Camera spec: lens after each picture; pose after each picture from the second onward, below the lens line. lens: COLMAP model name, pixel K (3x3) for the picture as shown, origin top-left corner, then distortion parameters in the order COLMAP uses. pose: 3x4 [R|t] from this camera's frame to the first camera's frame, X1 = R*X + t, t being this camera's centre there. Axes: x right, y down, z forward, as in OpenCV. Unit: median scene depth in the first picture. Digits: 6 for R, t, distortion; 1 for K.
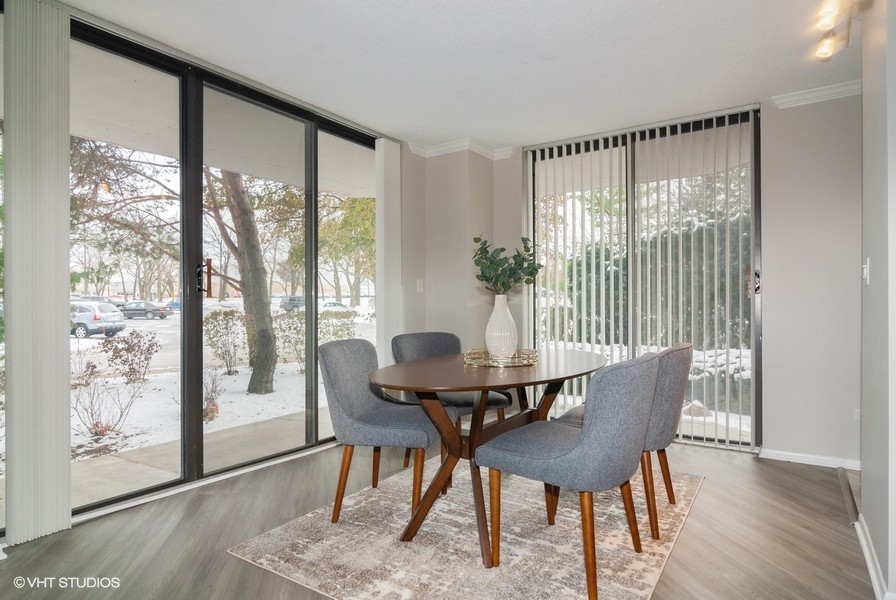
lens RADIAL K [[510.8, 0, 448.0], [0, 510.8, 300.0], [0, 0, 1]] dist [-0.002436, -0.000669]
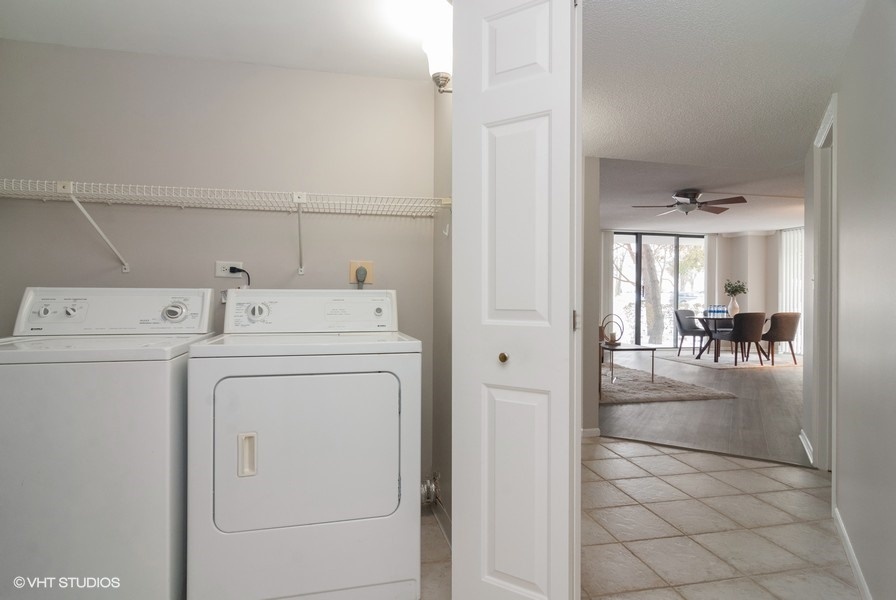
lens RADIAL K [[479.0, 0, 441.8], [0, 479.0, 298.2], [0, 0, 1]] dist [0.002276, 0.000489]
pose [[0.723232, 0.011300, -0.690512, 0.456585], [-0.006143, 0.999932, 0.009928, -0.010529], [0.690577, -0.002938, 0.723253, -1.324535]]
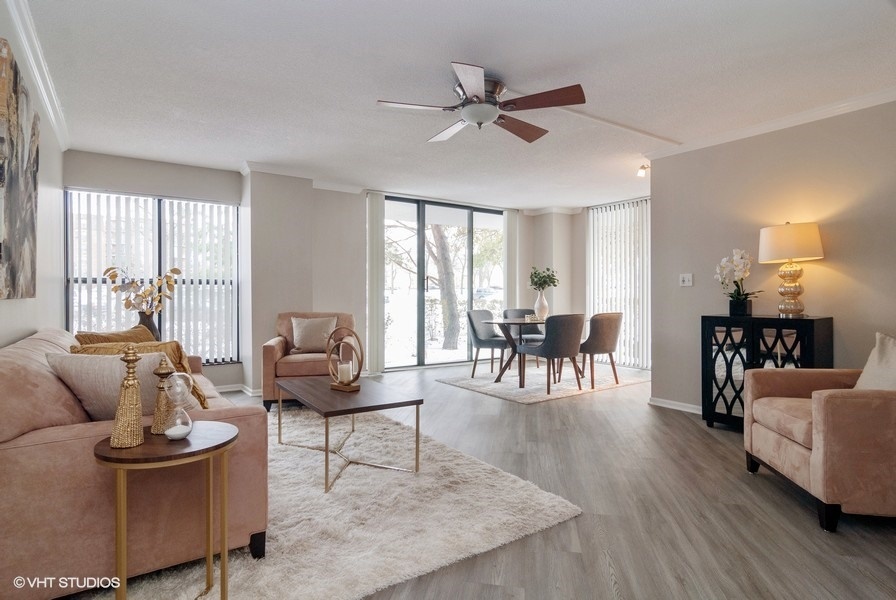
lens RADIAL K [[479.0, 0, 441.8], [0, 479.0, 298.2], [0, 0, 1]] dist [0.002276, 0.000489]
pose [[0.929148, 0.007456, -0.369633, 0.255927], [-0.002154, 0.999889, 0.014757, -0.005152], [0.369702, -0.012915, 0.929061, -0.636271]]
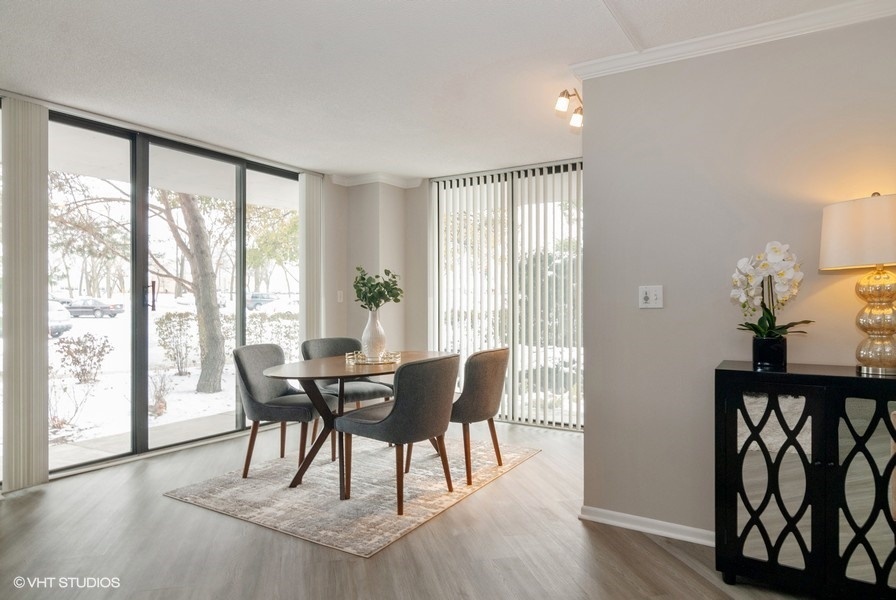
lens RADIAL K [[557.6, 0, 441.8], [0, 557.6, 298.3], [0, 0, 1]] dist [0.004480, 0.002508]
pose [[0.999725, 0.003635, 0.023174, 0.127774], [-0.003697, 0.999990, 0.002644, -0.024420], [-0.023164, -0.002729, 0.999728, -0.239319]]
